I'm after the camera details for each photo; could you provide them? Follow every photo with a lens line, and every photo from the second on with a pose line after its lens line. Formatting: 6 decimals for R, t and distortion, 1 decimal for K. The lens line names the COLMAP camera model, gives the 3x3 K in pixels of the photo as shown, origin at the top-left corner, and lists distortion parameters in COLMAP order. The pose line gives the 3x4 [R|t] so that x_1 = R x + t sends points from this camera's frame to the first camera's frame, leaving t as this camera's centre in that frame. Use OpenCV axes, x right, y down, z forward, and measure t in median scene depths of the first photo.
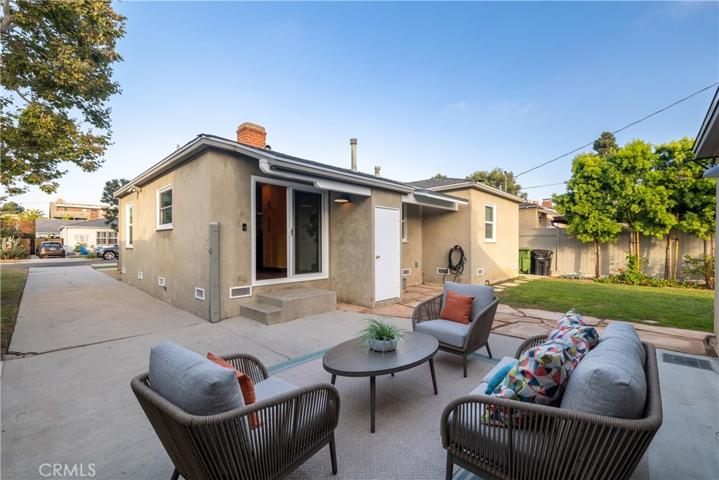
lens RADIAL K [[305.2, 0, 356.6], [0, 305.2, 243.3], [0, 0, 1]] dist [-0.000585, -0.000108]
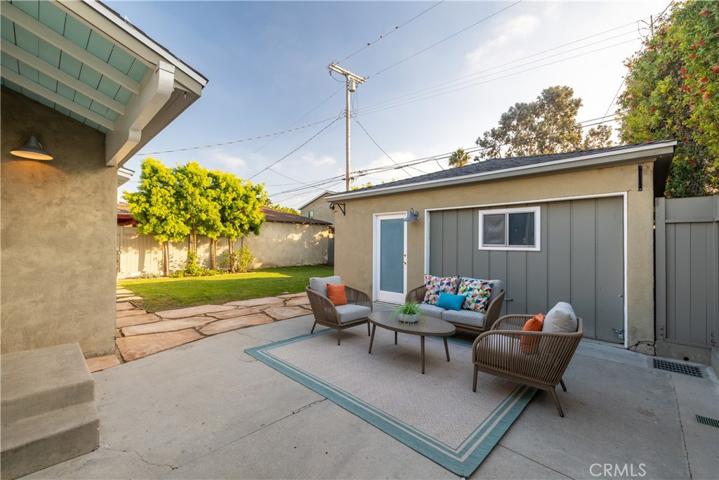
lens RADIAL K [[305.2, 0, 356.5], [0, 305.2, 240.8], [0, 0, 1]] dist [-0.000585, -0.000108]
pose [[0.005048, 0.006161, 0.999968, -0.346483], [-0.001889, 0.999979, -0.006151, -0.003269], [-0.999985, -0.001857, 0.005060, 0.325956]]
